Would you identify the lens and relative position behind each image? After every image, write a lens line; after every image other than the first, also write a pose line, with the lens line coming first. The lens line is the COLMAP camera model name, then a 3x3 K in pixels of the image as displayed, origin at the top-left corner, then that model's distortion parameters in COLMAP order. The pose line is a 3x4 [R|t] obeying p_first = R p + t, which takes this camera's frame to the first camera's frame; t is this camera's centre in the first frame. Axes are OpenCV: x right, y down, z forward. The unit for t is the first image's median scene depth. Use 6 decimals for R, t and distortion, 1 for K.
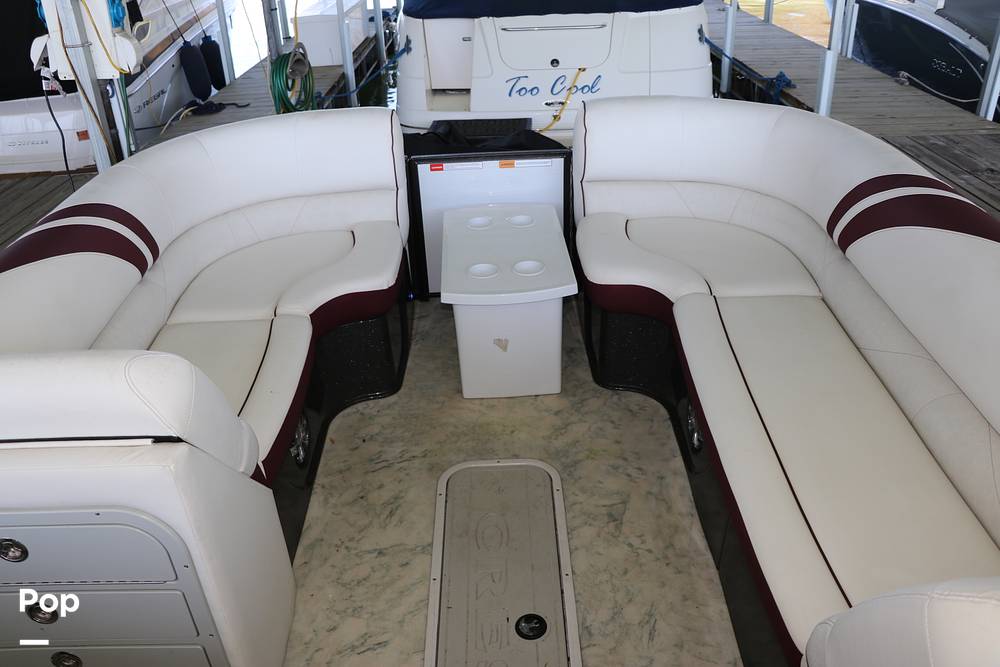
lens RADIAL K [[817.4, 0, 494.7], [0, 817.4, 349.7], [0, 0, 1]] dist [-0.187669, 0.158222]
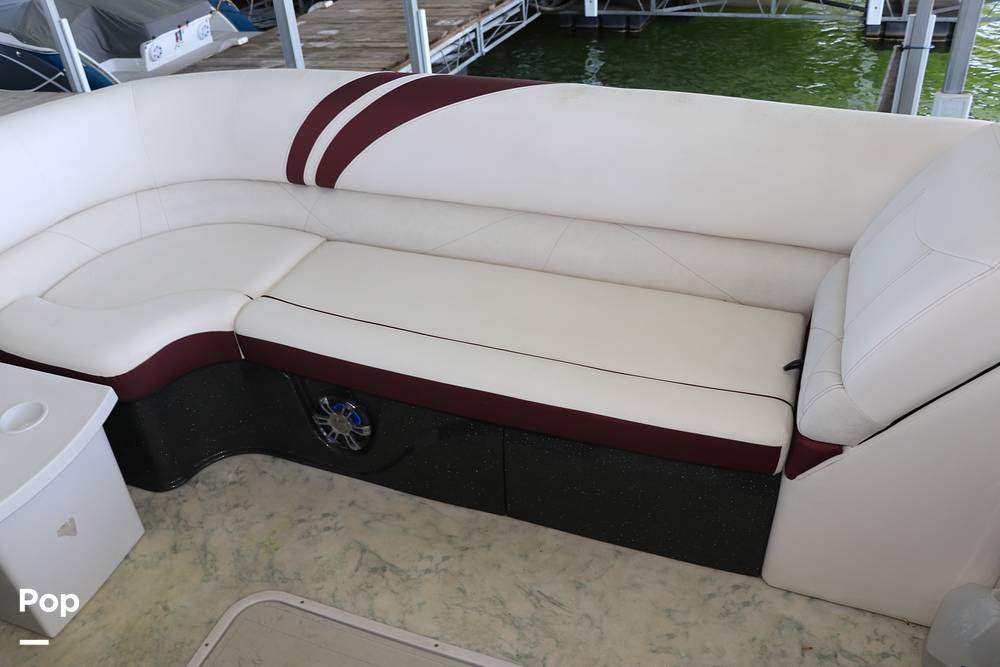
lens RADIAL K [[817.4, 0, 494.7], [0, 817.4, 349.7], [0, 0, 1]] dist [-0.187669, 0.158222]
pose [[0.366251, -0.531746, 0.763614, -0.295339], [0.520833, 0.797191, 0.305320, -0.148405], [-0.771099, 0.285891, 0.568923, 0.353180]]
